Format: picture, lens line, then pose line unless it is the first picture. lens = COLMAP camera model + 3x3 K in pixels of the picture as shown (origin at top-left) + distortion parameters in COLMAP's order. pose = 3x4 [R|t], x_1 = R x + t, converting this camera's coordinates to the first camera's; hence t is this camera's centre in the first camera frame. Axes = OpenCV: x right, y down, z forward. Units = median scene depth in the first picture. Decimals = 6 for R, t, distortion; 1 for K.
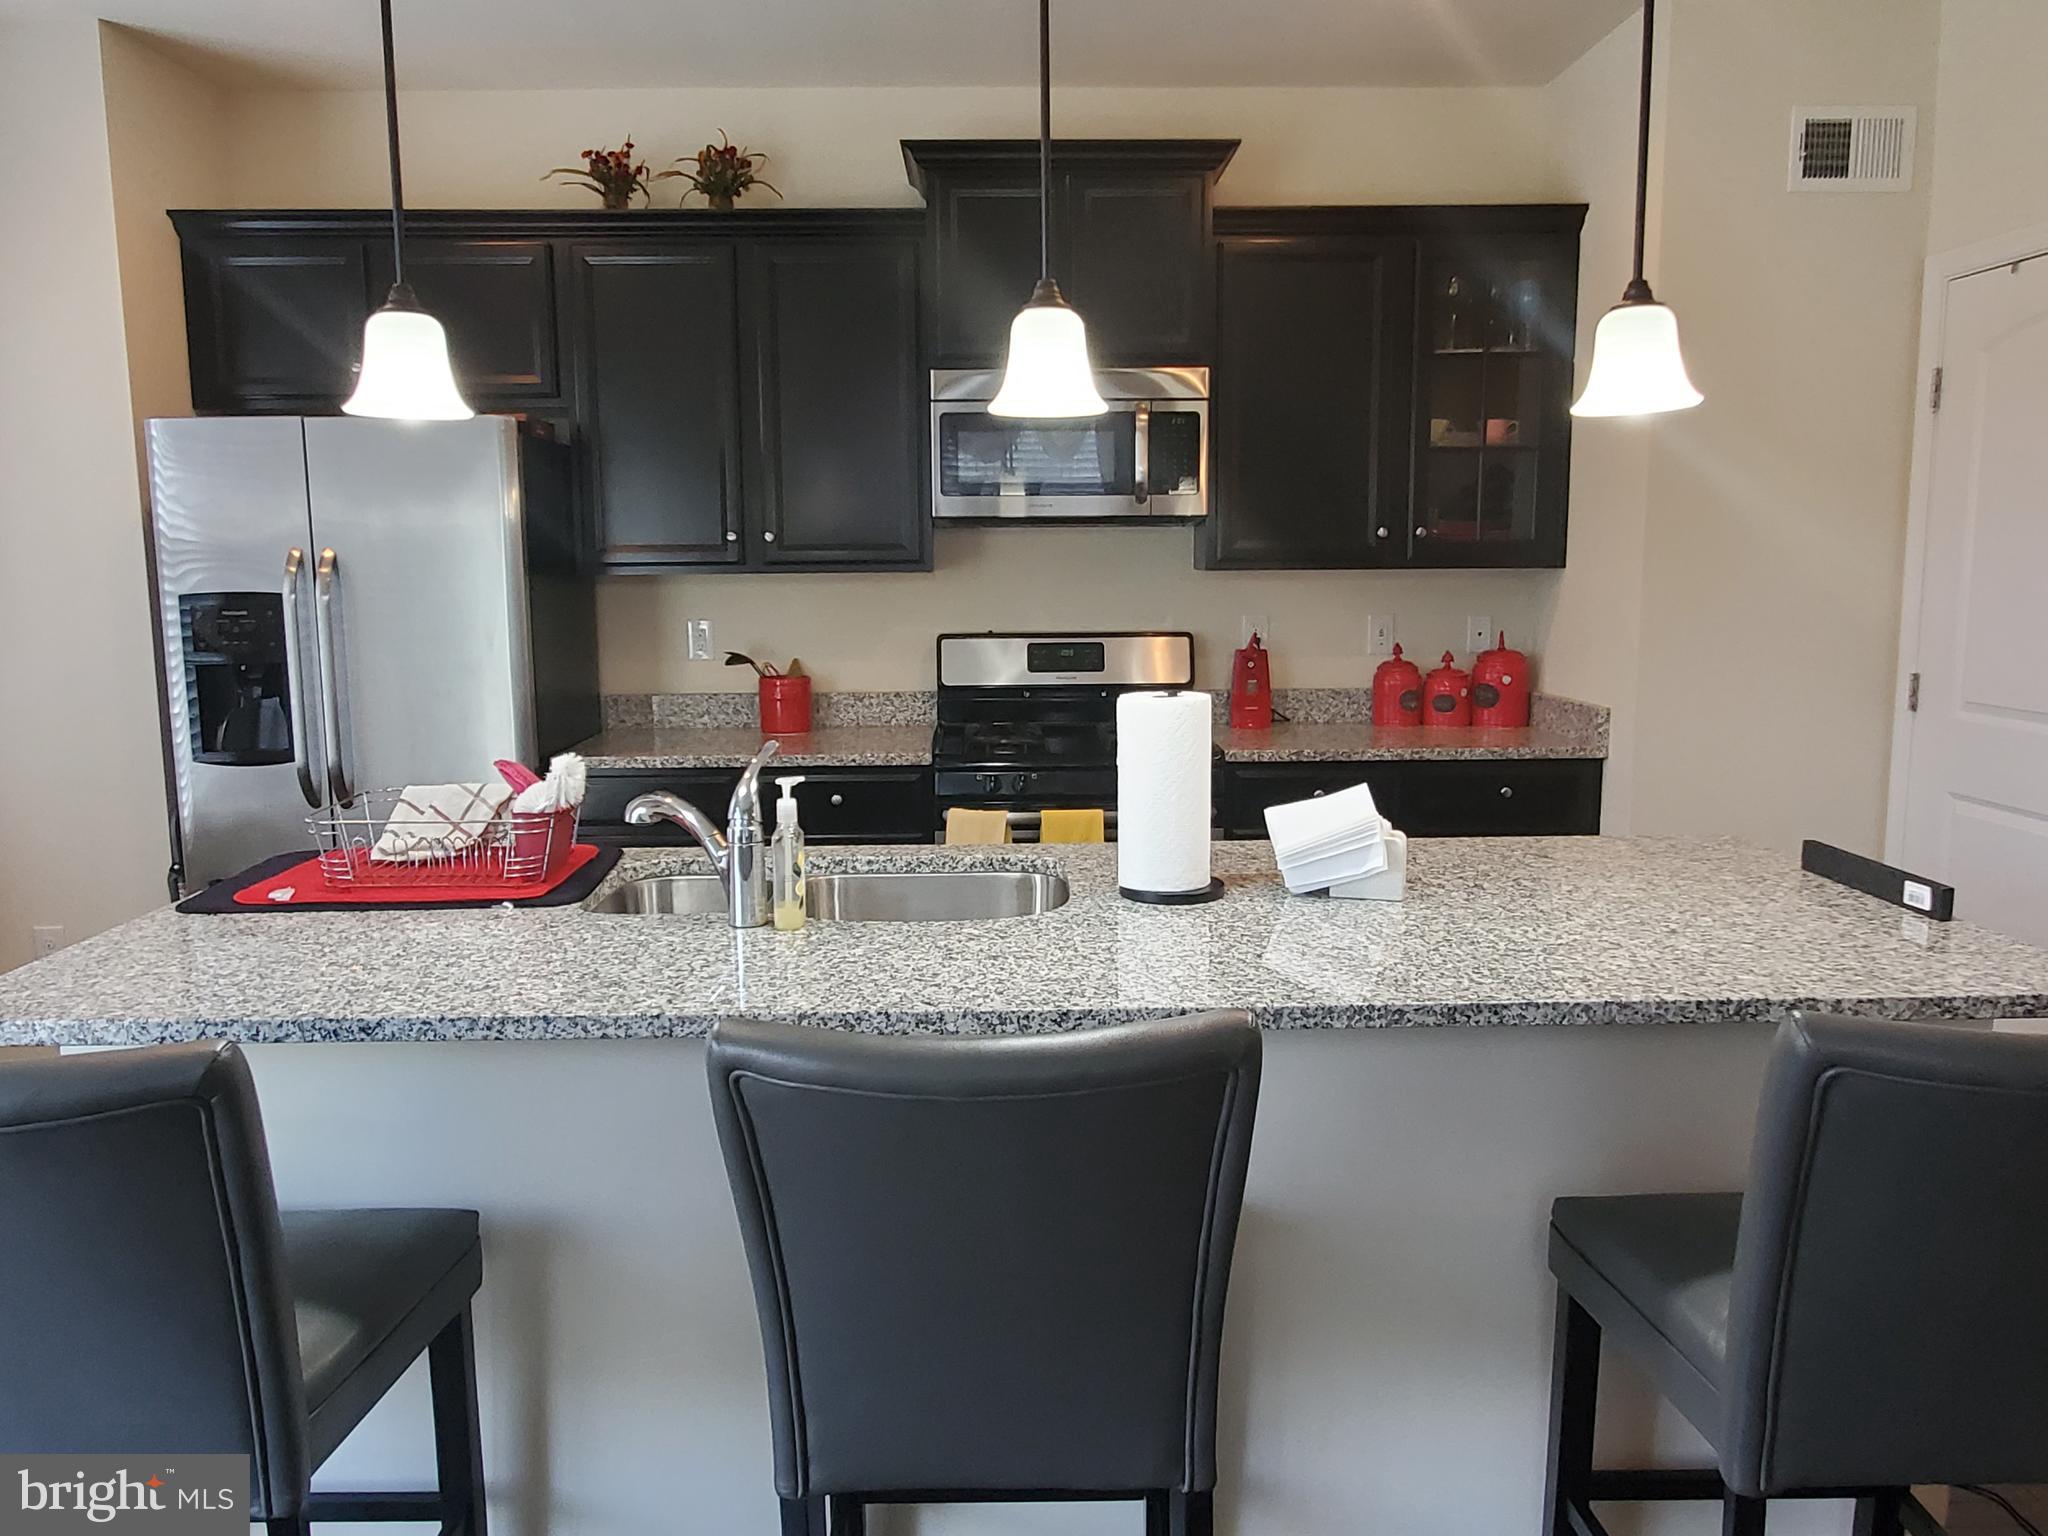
lens RADIAL K [[1503.2, 0, 1028.0], [0, 1503.2, 767.3], [0, 0, 1]] dist [0.011968, 0.004563]
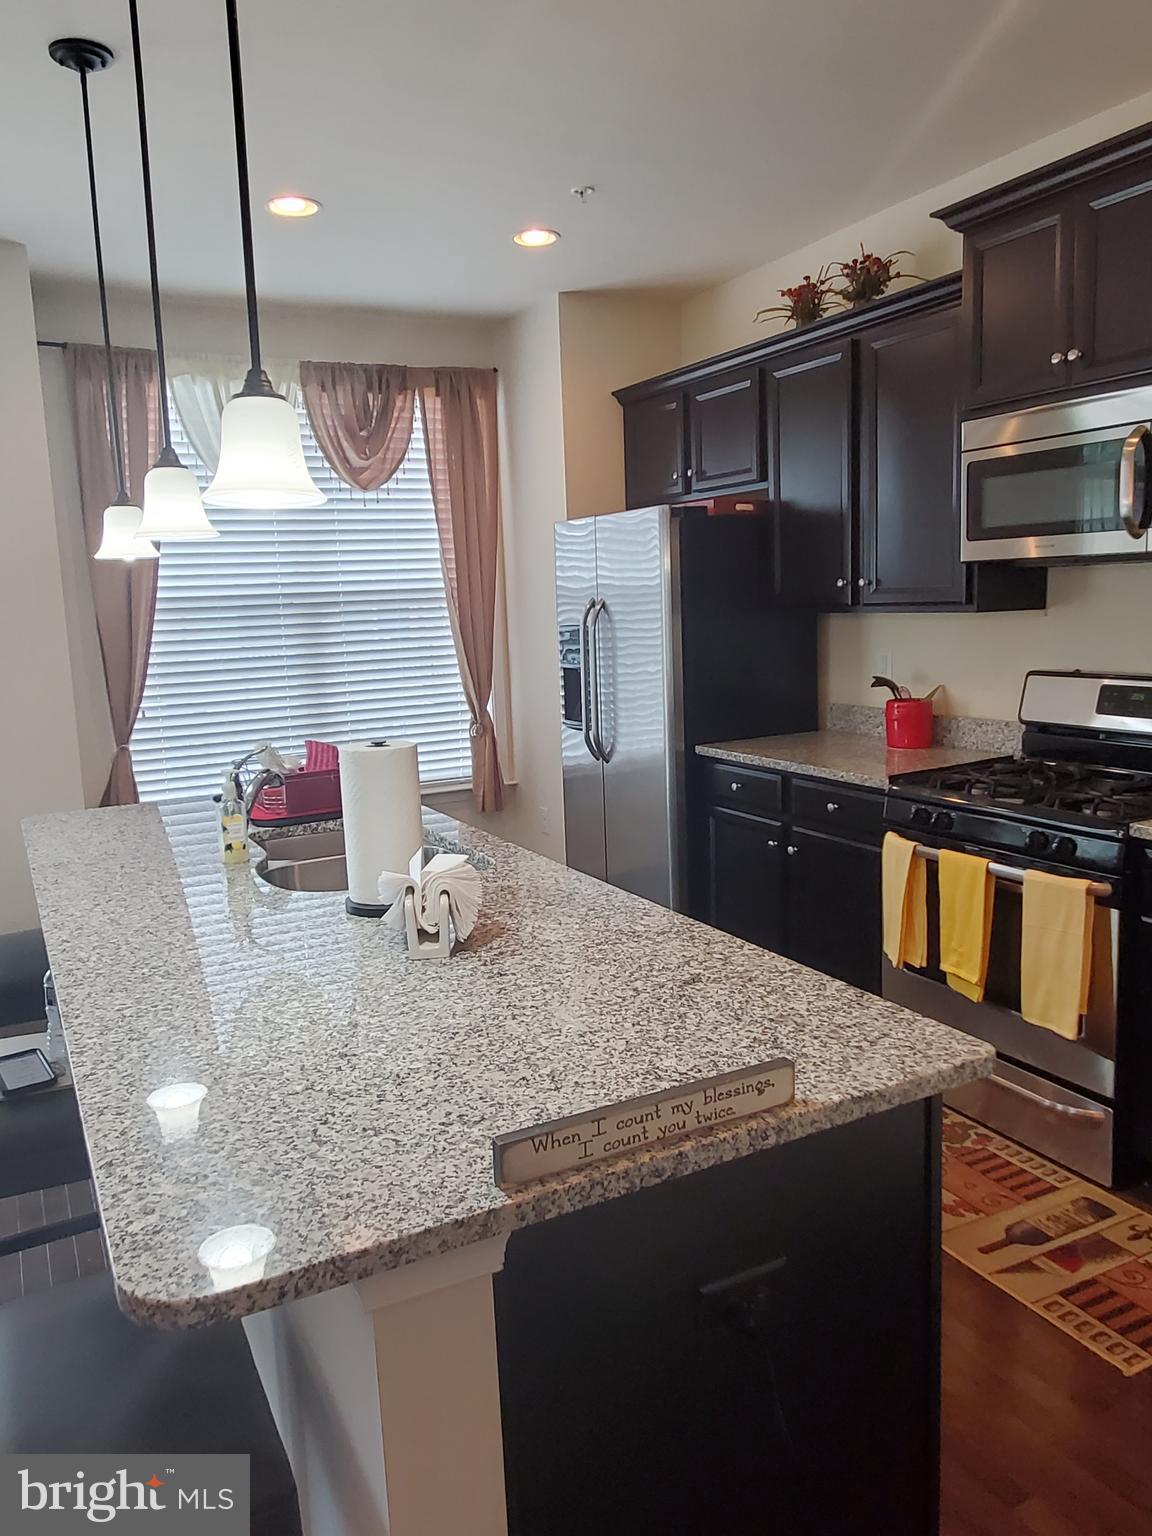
lens RADIAL K [[1127.4, 0, 580.5], [0, 1127.4, 772.4], [0, 0, 1]] dist [0.011968, 0.004563]
pose [[0.453663, 0.133178, -0.881166, 0.539952], [-0.095135, 0.990358, 0.100701, -0.073522], [0.886081, 0.038145, 0.461958, 0.397174]]
